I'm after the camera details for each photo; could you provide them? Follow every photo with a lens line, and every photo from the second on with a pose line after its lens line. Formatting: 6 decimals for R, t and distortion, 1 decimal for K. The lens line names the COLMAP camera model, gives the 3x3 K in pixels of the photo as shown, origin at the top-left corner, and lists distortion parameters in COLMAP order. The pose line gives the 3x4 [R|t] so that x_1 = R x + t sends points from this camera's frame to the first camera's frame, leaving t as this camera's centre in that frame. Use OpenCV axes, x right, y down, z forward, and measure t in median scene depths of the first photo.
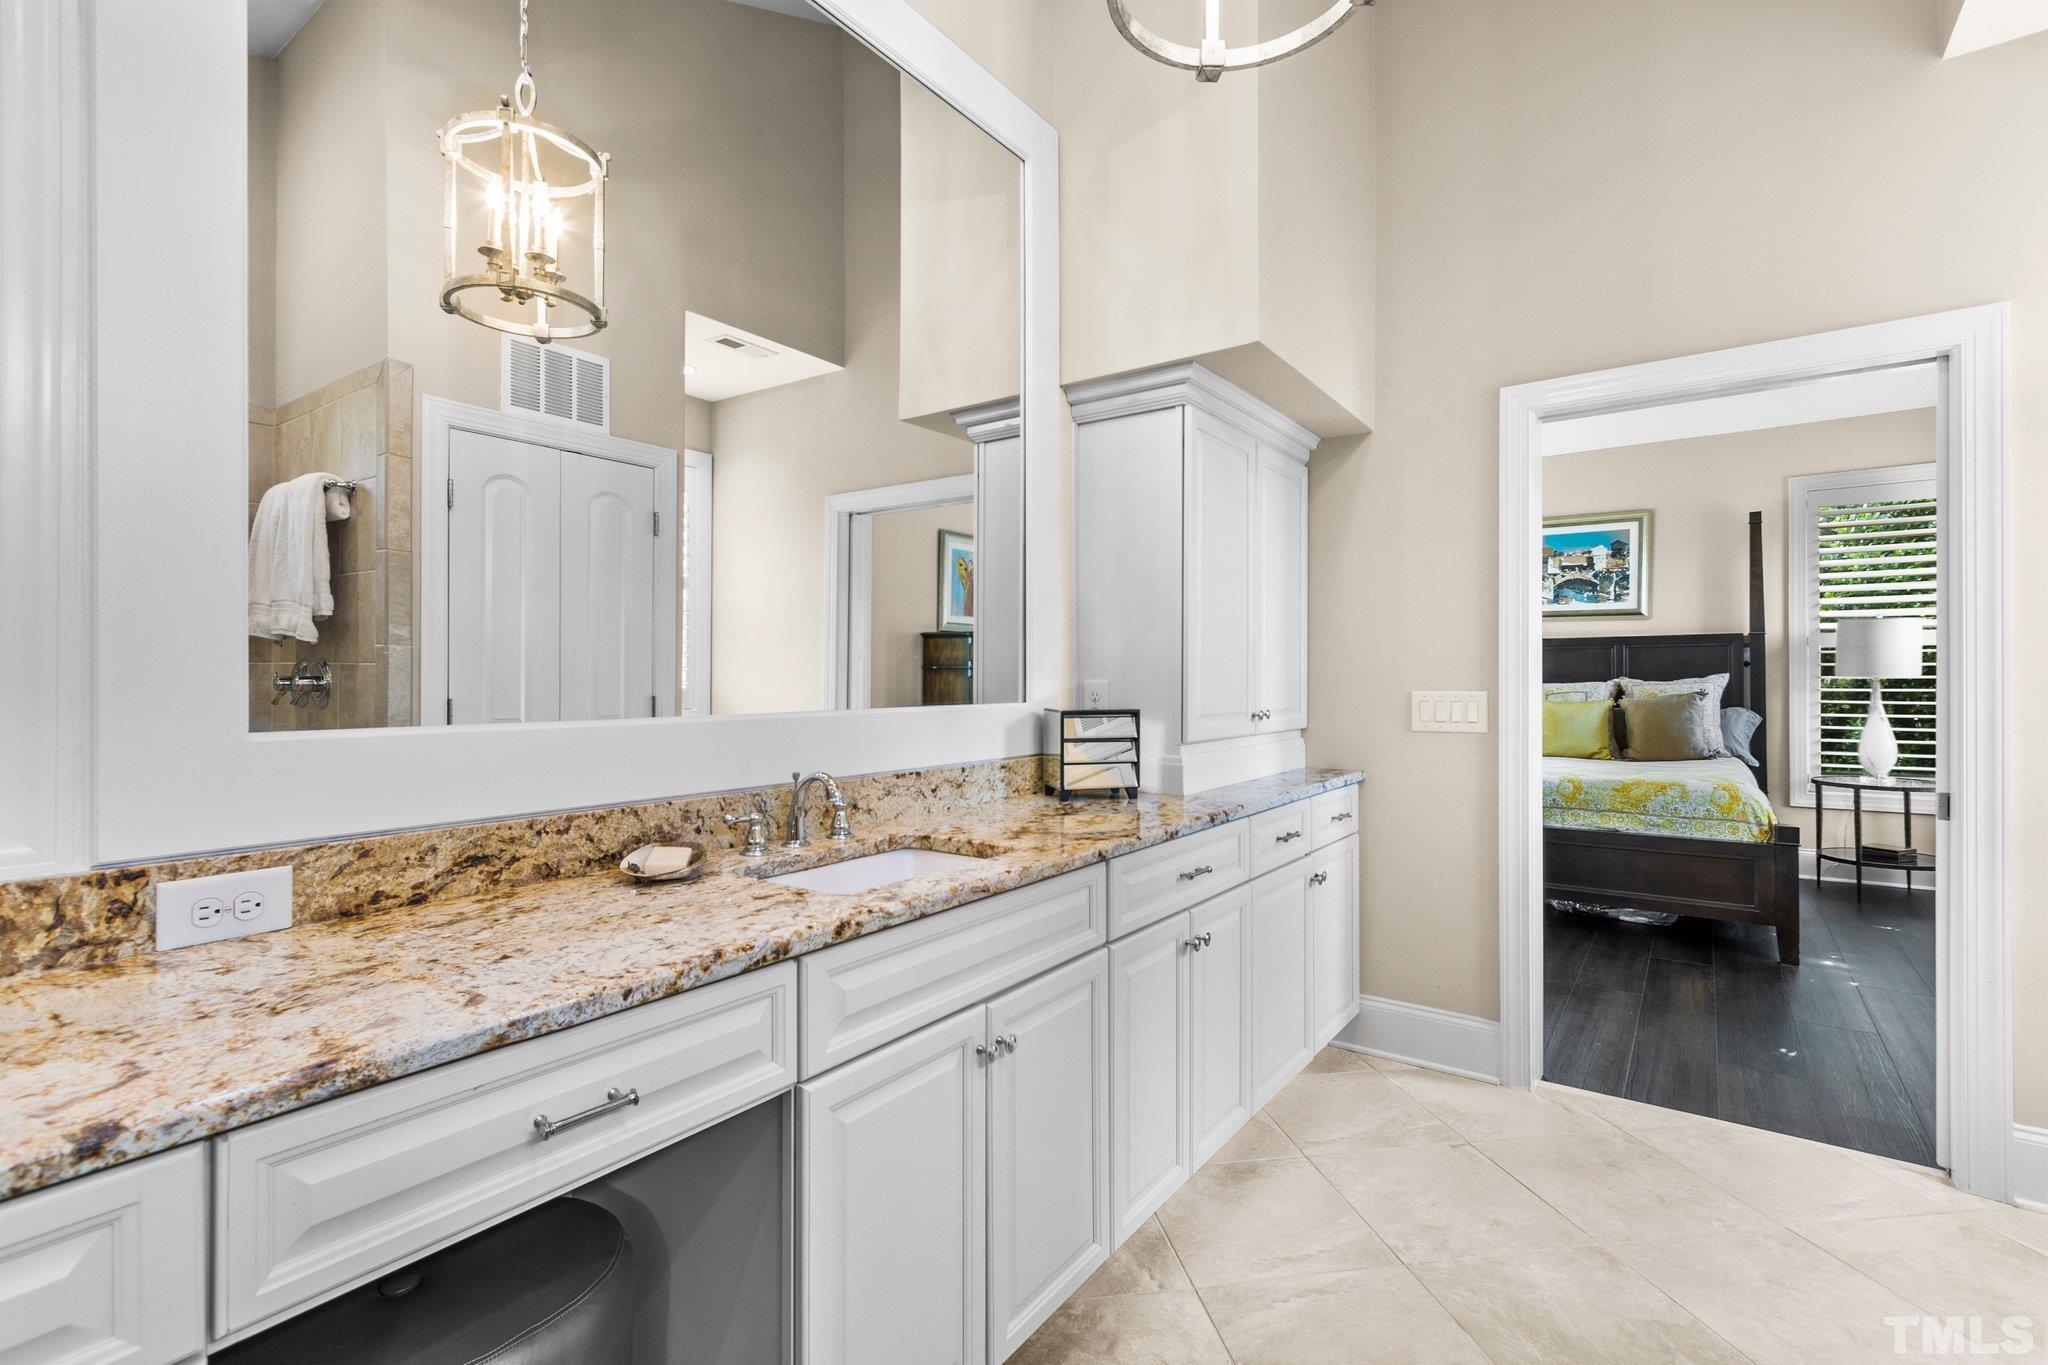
lens RADIAL K [[937.4, 0, 1023.7], [0, 937.4, 676.9], [0, 0, 1]] dist [0.002691, -0.000874]
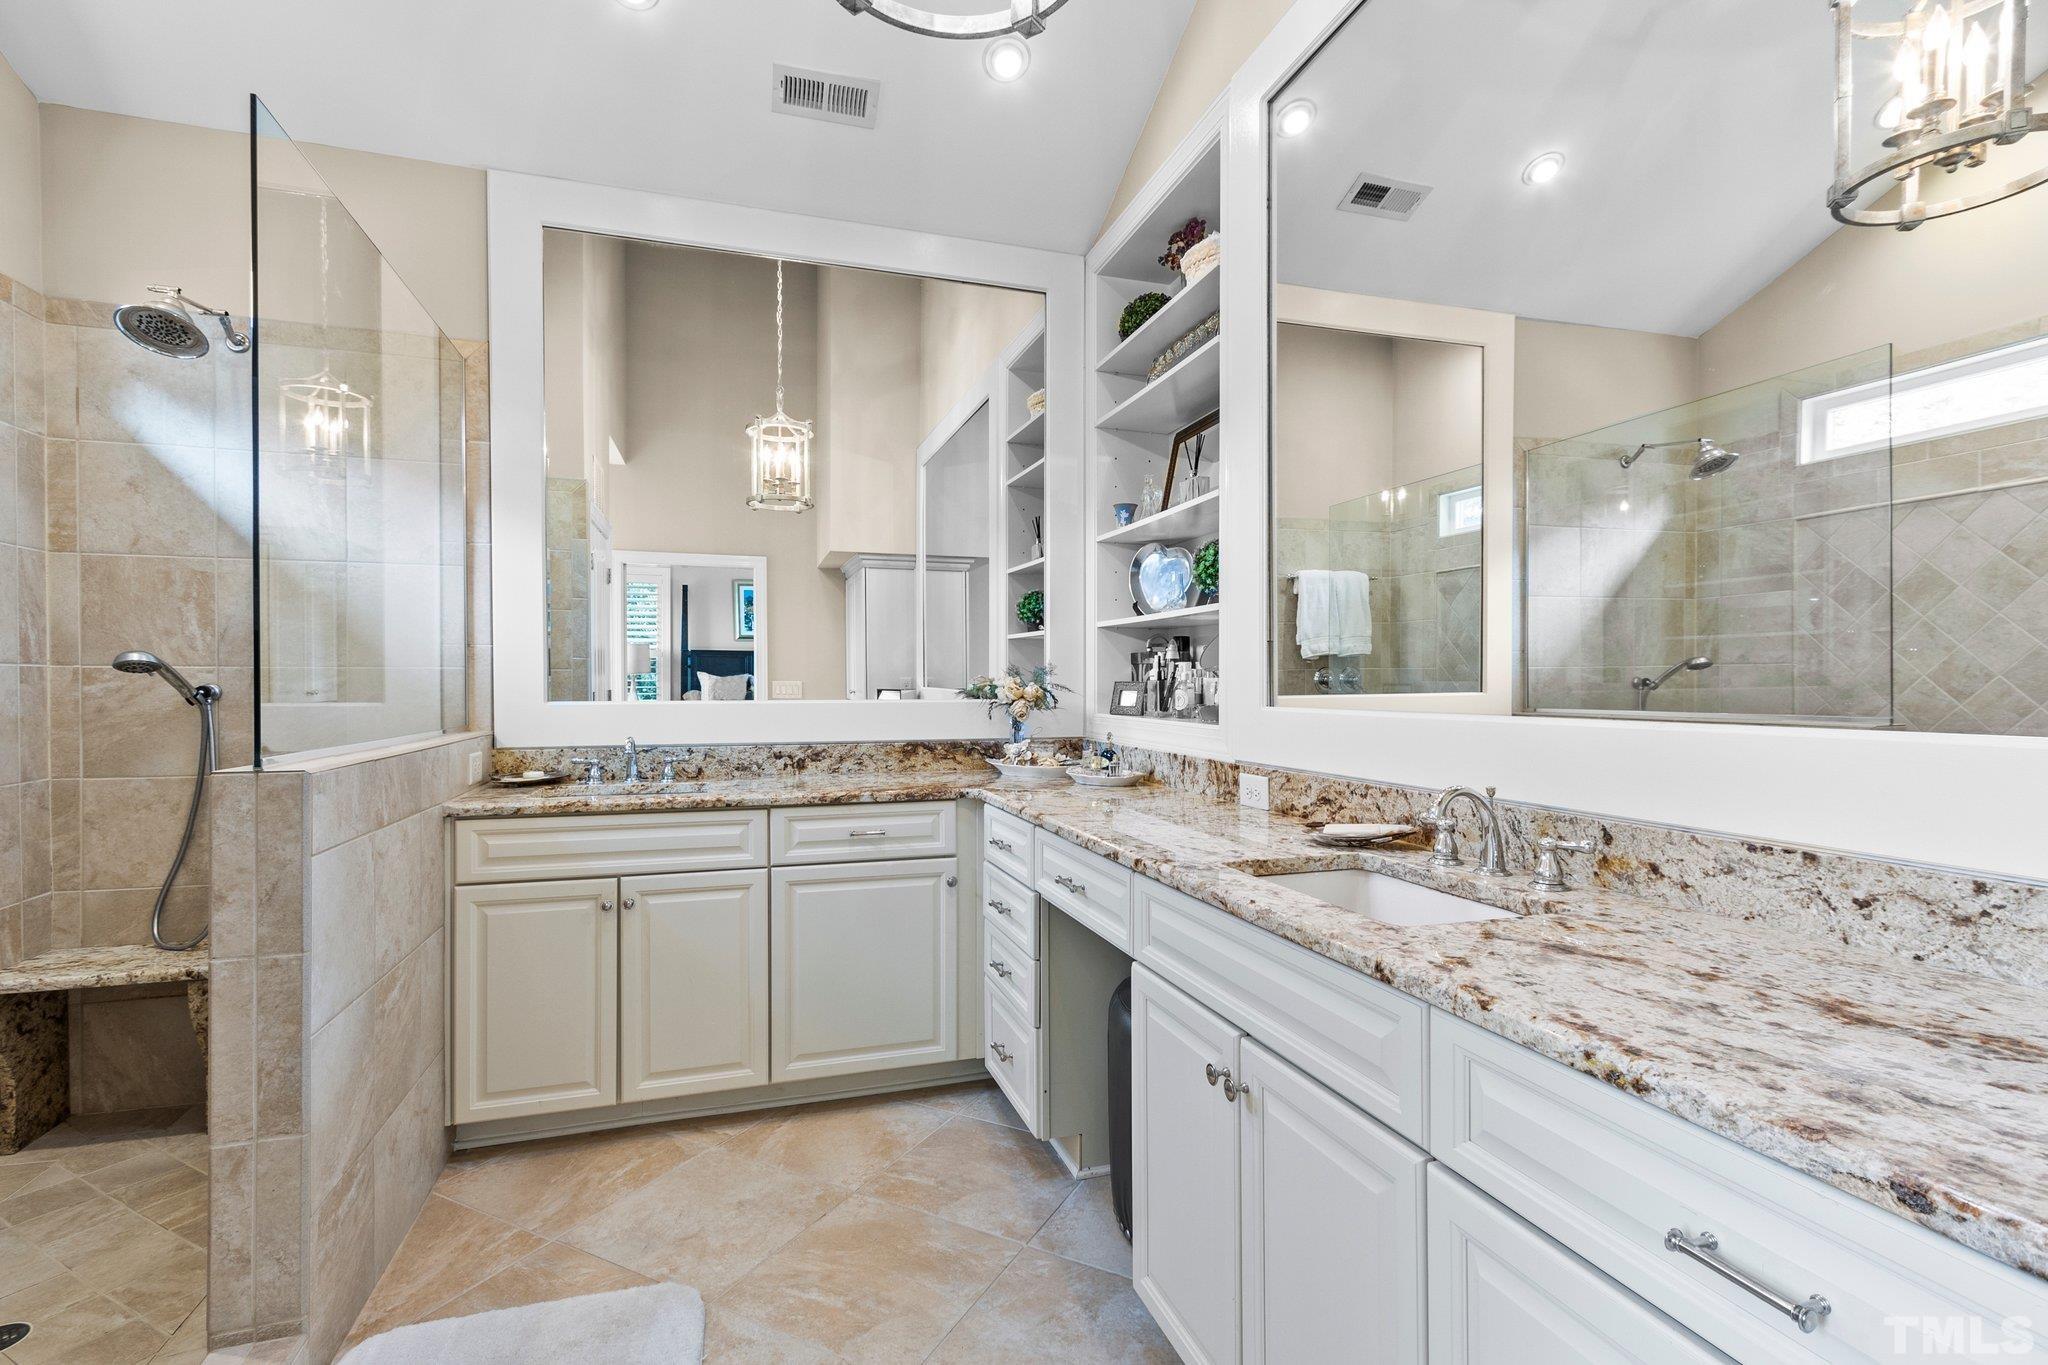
lens RADIAL K [[937.4, 0, 1023.1], [0, 937.4, 690.9], [0, 0, 1]] dist [0.002691, -0.000874]
pose [[-0.601217, 0.004050, -0.799076, 0.847006], [-0.001342, 0.999981, 0.006077, 0.013463], [0.799085, 0.004726, -0.601200, 1.446634]]
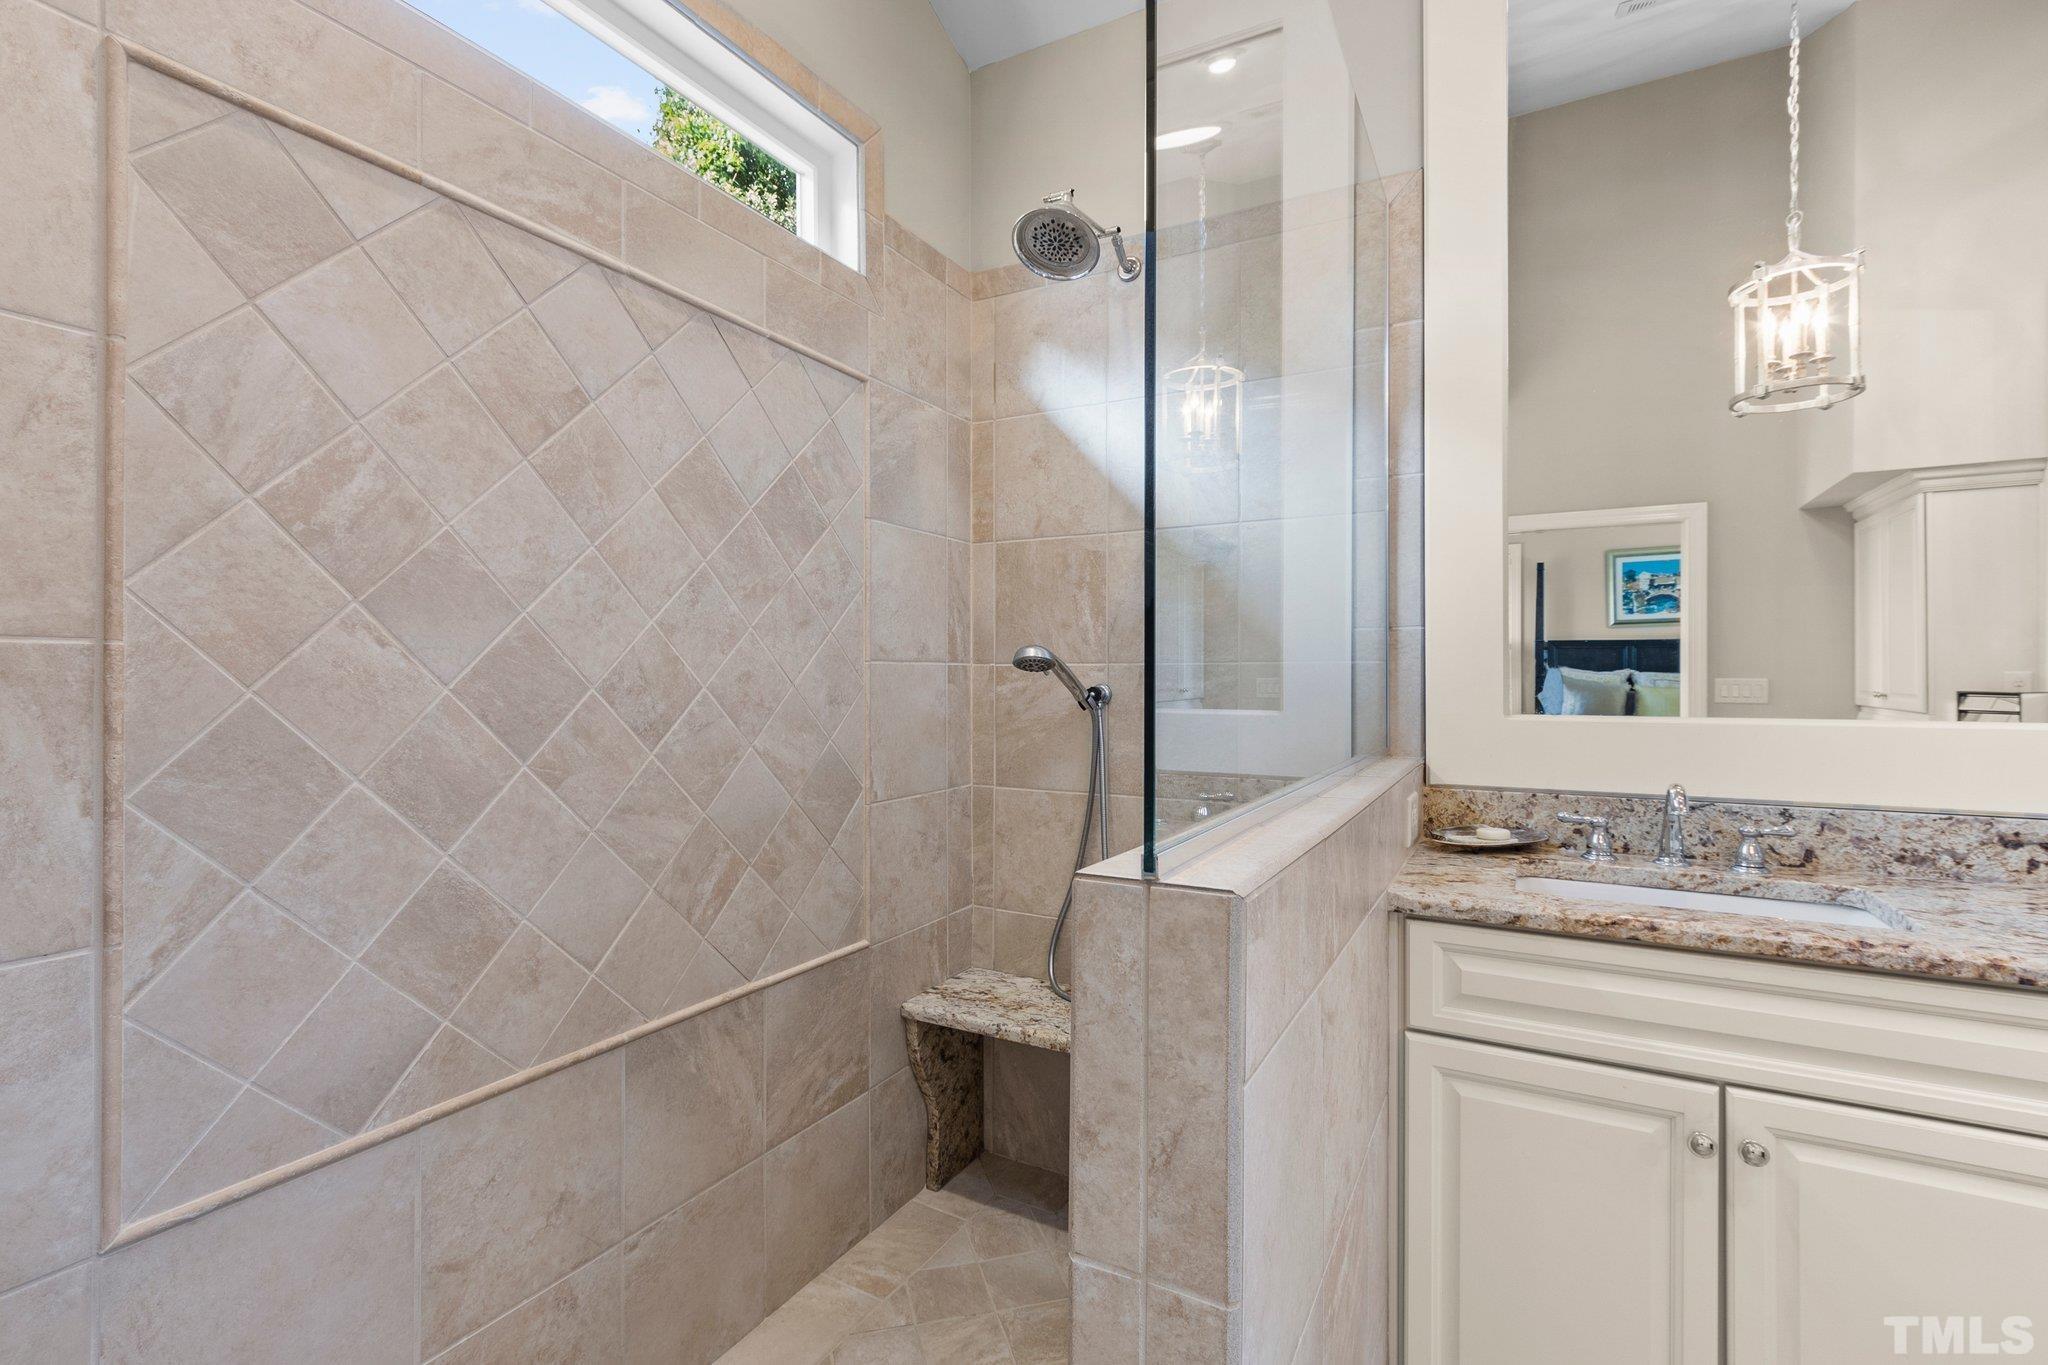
lens RADIAL K [[937.4, 0, 1023.7], [0, 937.4, 681.6], [0, 0, 1]] dist [0.002691, -0.000874]
pose [[-0.993270, -0.003692, -0.115763, 0.737743], [-0.003999, 0.999989, 0.002423, 0.009310], [0.115753, 0.002870, -0.993274, 0.993217]]
